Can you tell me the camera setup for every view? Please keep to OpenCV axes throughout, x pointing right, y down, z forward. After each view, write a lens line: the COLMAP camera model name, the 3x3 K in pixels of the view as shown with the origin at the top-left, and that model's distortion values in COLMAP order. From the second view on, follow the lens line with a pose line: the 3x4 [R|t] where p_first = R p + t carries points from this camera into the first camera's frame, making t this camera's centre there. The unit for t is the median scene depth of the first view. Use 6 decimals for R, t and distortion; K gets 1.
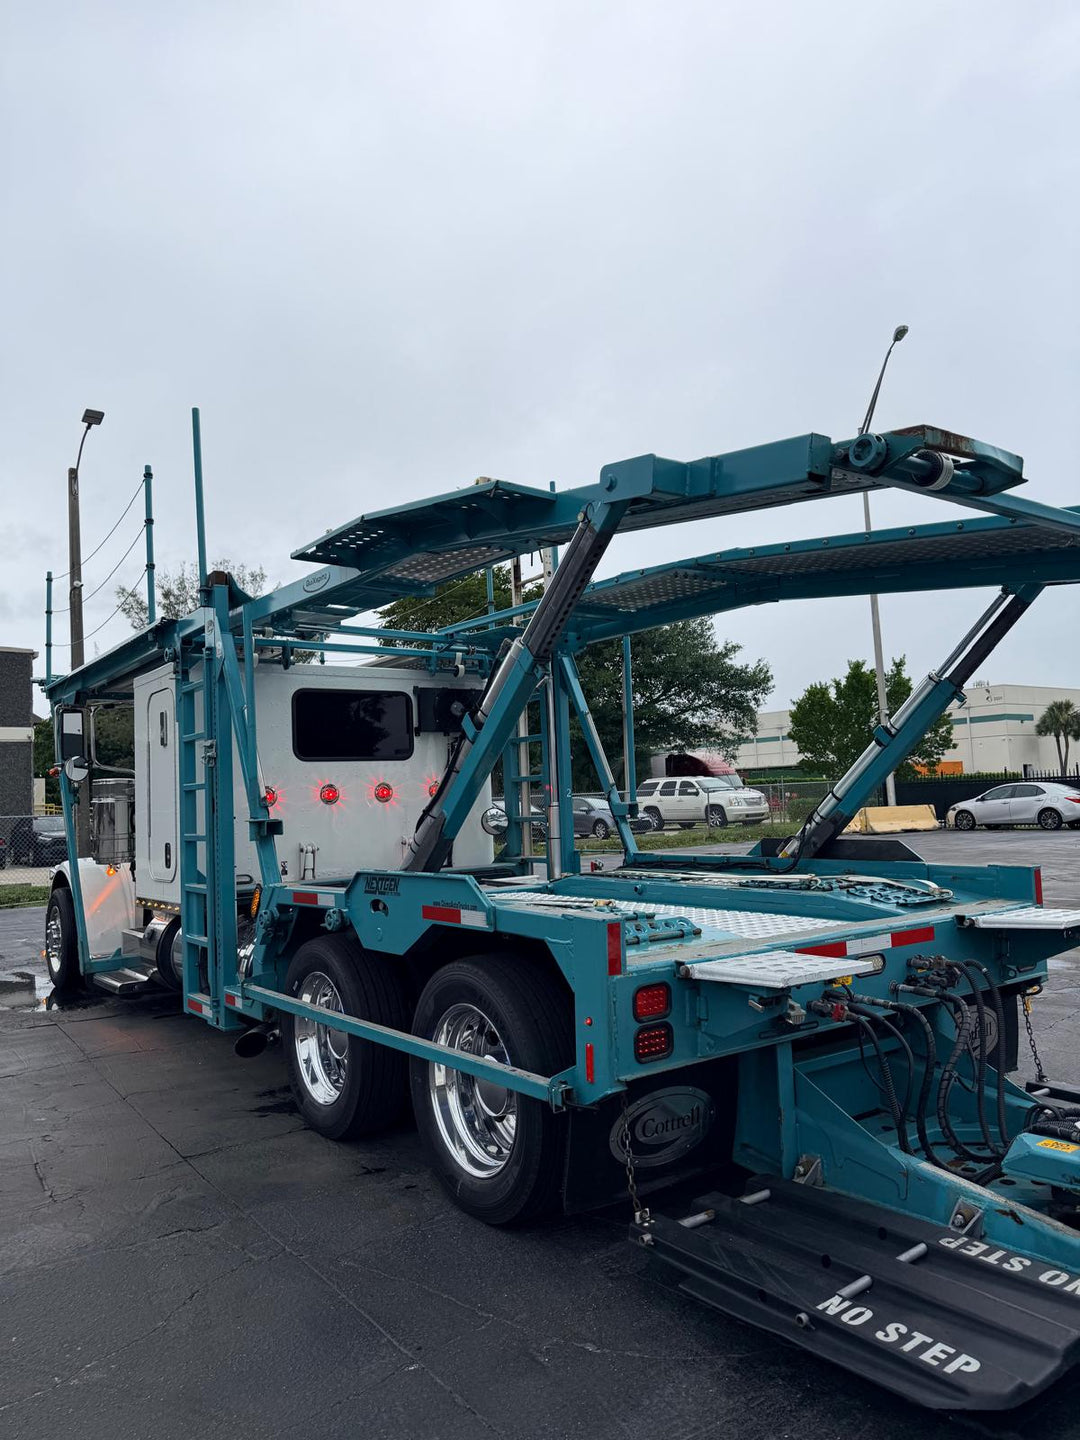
lens RADIAL K [[1007.3, 0, 541.5], [0, 1007.3, 723.8], [0, 0, 1]] dist [0.057965, -0.025839]
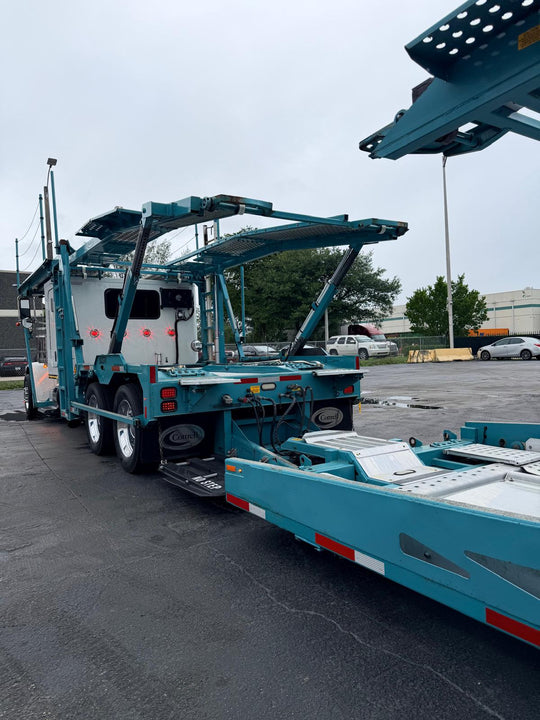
lens RADIAL K [[503.6, 0, 266.7], [0, 503.6, 361.9], [0, 0, 1]] dist [0.057965, -0.025839]
pose [[0.997735, 0.005316, -0.067057, 0.051020], [0.001510, 0.994853, 0.101321, 0.003969], [0.067251, -0.101193, 0.992591, -0.043402]]
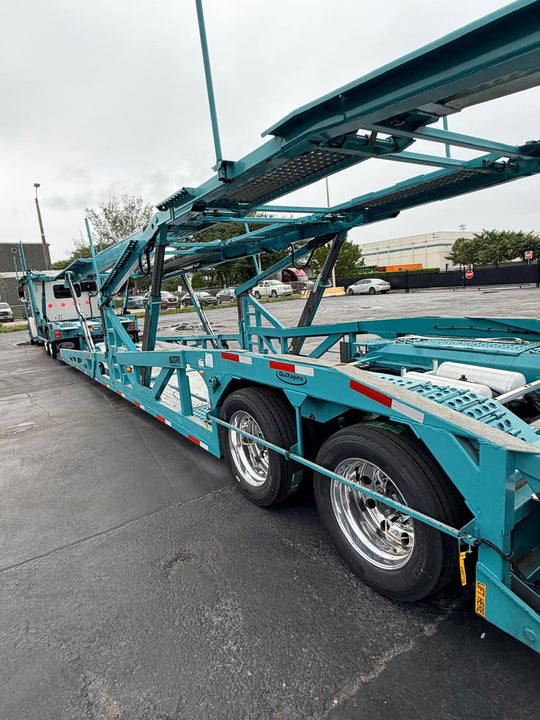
lens RADIAL K [[418.0, 0, 271.1], [0, 418.0, 359.2], [0, 0, 1]] dist [-0.007760, -0.000589]
pose [[0.998818, -0.030946, -0.037495, 0.231223], [0.039469, 0.966461, 0.253764, -0.040260], [0.028385, -0.254944, 0.966539, -0.285072]]
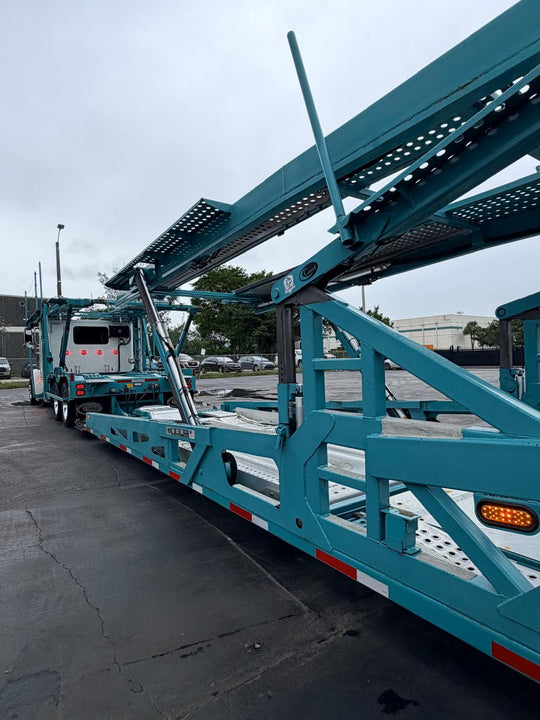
lens RADIAL K [[418.0, 0, 271.0], [0, 418.0, 363.3], [0, 0, 1]] dist [-0.007760, -0.000589]
pose [[0.999541, 0.015742, -0.025884, 0.136513], [-0.013405, 0.996022, 0.088091, -0.010324], [0.027168, -0.087703, 0.995776, -0.150243]]
